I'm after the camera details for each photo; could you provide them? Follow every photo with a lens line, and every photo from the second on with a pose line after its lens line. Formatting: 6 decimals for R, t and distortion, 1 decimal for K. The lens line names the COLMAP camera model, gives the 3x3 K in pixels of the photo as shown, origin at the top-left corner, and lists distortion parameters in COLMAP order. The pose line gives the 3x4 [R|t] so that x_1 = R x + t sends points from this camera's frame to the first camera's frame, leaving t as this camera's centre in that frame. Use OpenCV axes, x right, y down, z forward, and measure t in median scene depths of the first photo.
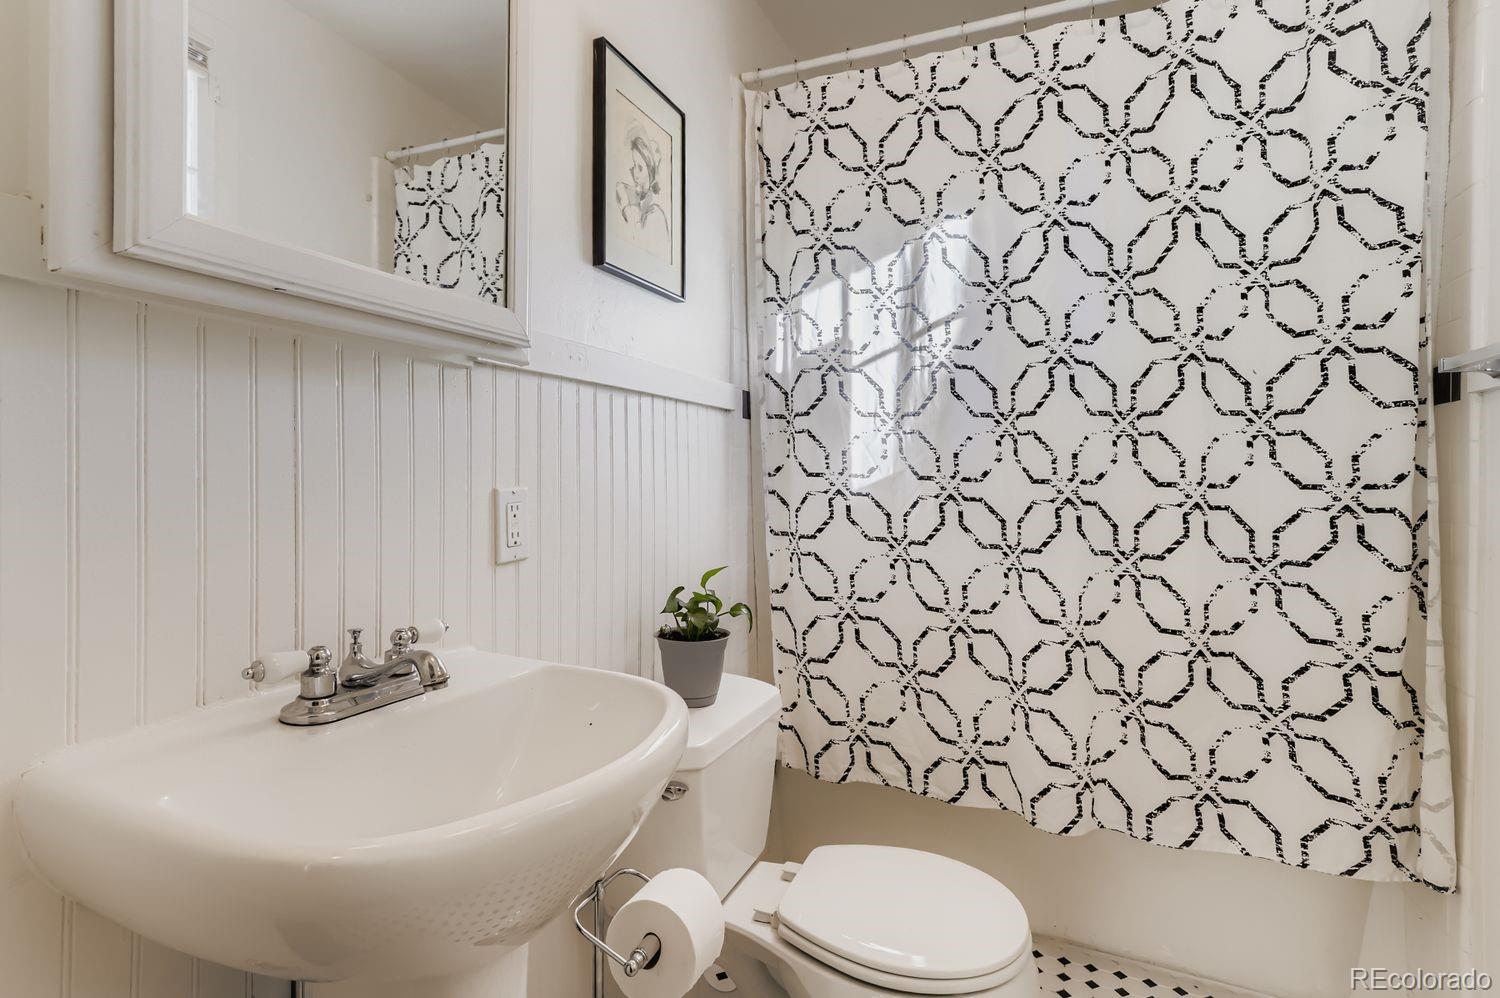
lens RADIAL K [[718.7, 0, 750.8], [0, 718.7, 491.2], [0, 0, 1]] dist [-0.022712, 0.000520]
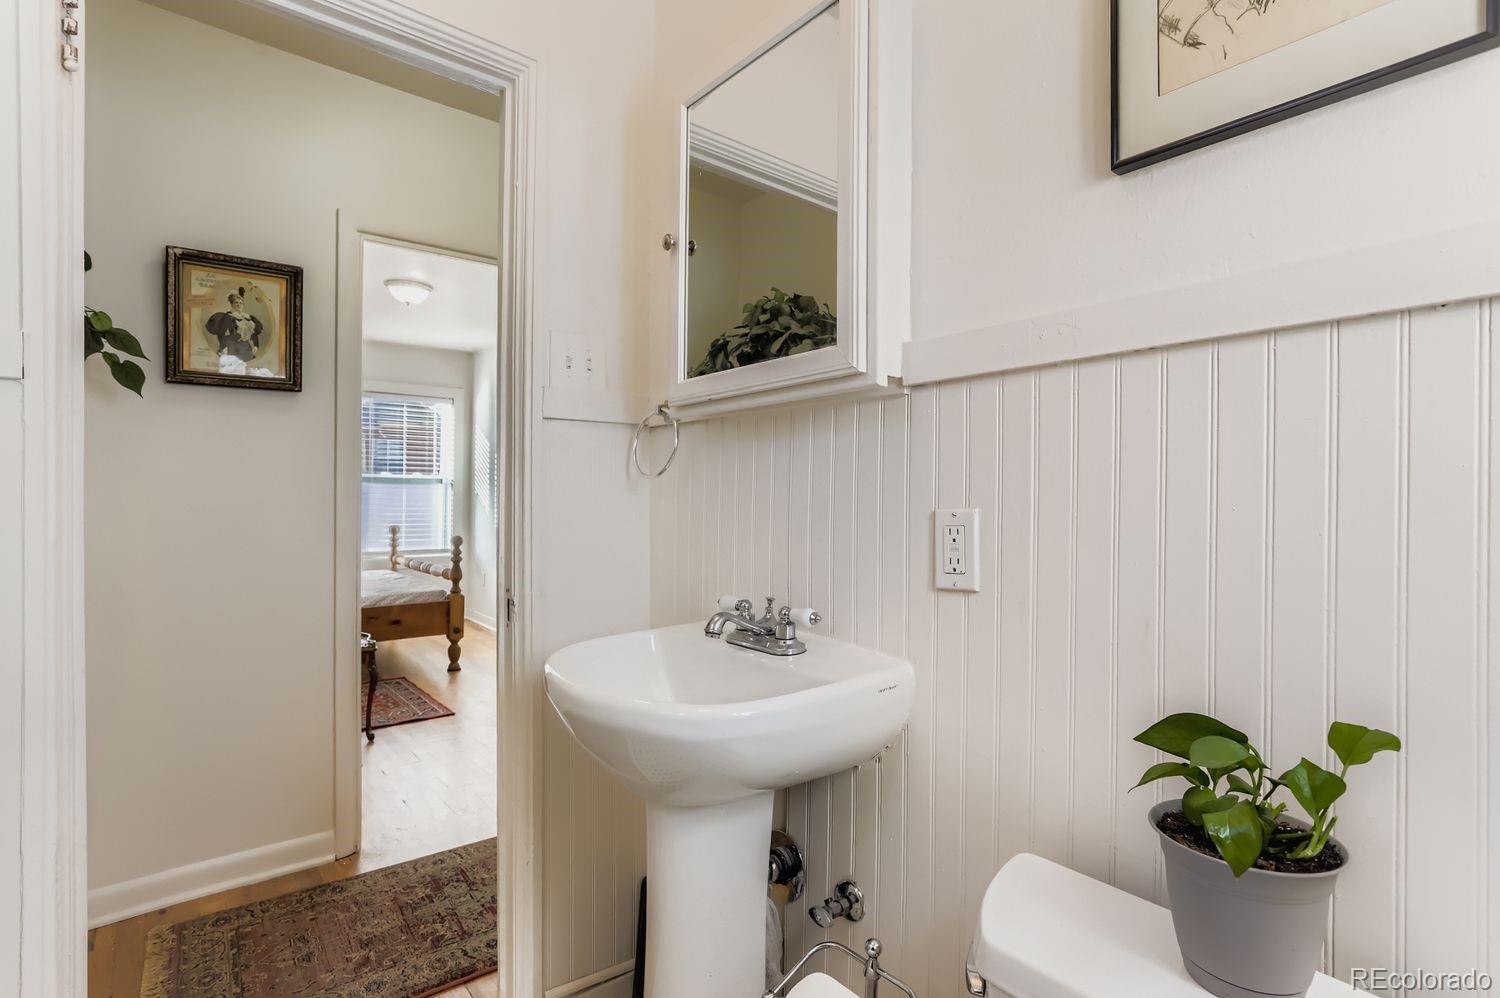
lens RADIAL K [[722.5, 0, 750.0], [0, 722.5, 499.0], [0, 0, 1]] dist [-0.041186, 0.028447]
pose [[-0.424964, 0.002626, -0.905207, 0.615066], [-0.009541, 0.999927, 0.007380, -0.022750], [0.905160, 0.011773, -0.424908, 1.154689]]
